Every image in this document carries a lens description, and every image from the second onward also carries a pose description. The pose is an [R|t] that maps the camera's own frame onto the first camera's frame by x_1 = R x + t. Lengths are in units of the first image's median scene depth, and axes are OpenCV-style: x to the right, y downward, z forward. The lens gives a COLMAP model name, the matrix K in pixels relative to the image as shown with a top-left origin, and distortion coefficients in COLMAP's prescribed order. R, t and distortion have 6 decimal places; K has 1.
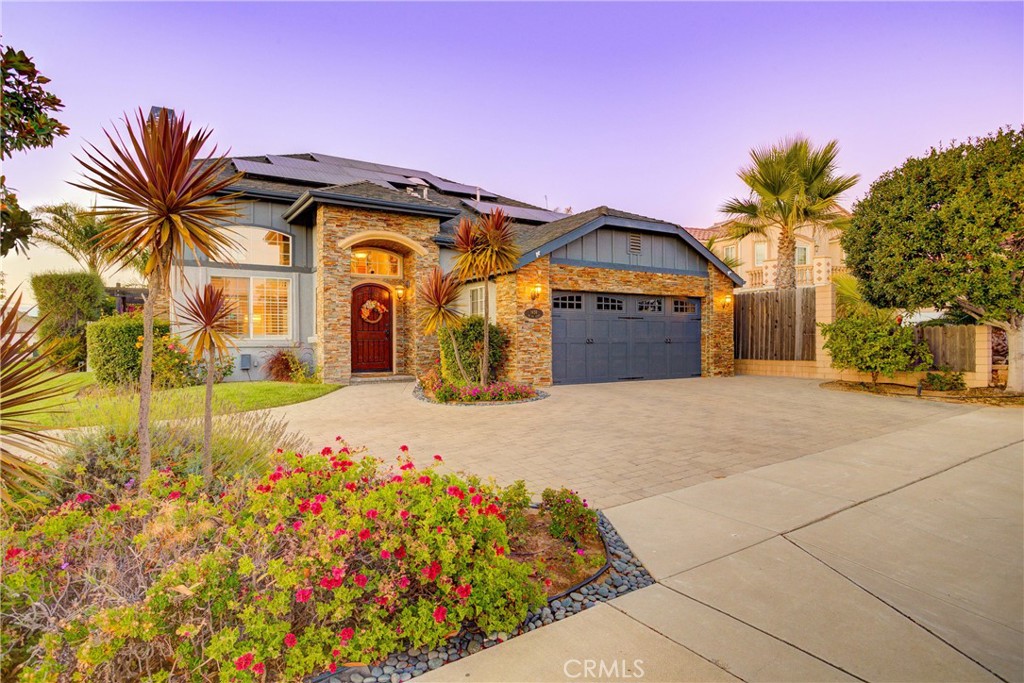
lens RADIAL K [[609.5, 0, 511.8], [0, 609.5, 339.0], [0, 0, 1]] dist [0.003269, -0.000416]
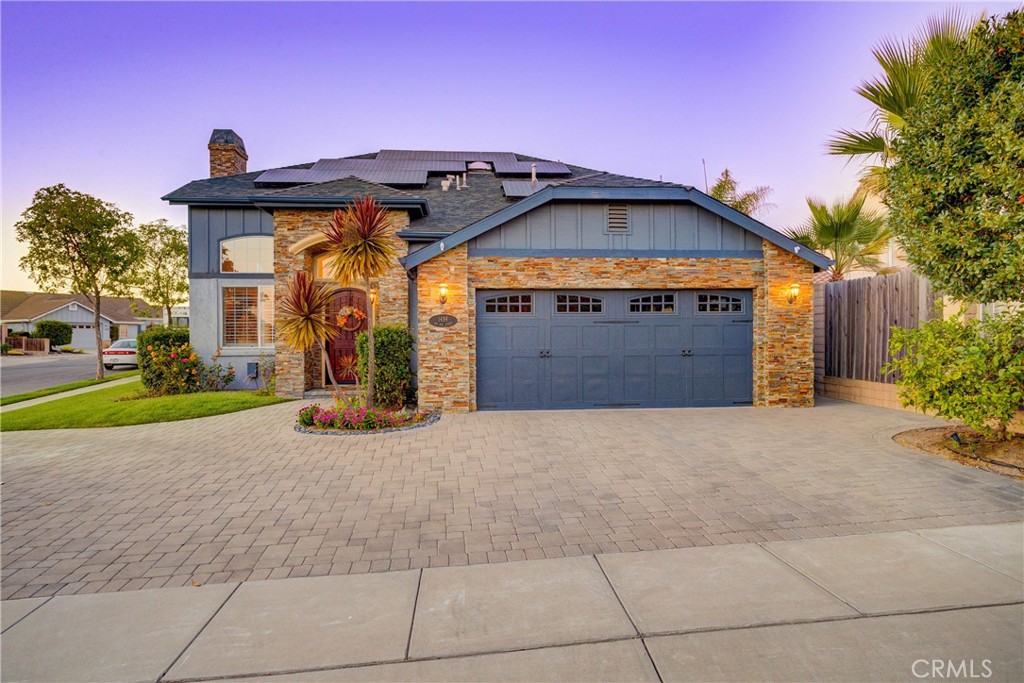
lens RADIAL K [[652.8, 0, 512.2], [0, 652.8, 347.1], [0, 0, 1]] dist [0.000664, 0.002038]
pose [[0.875803, 0.006453, -0.482626, 0.468064], [0.005489, 0.999713, 0.023328, -0.023599], [0.482638, -0.023080, 0.875516, 0.256367]]
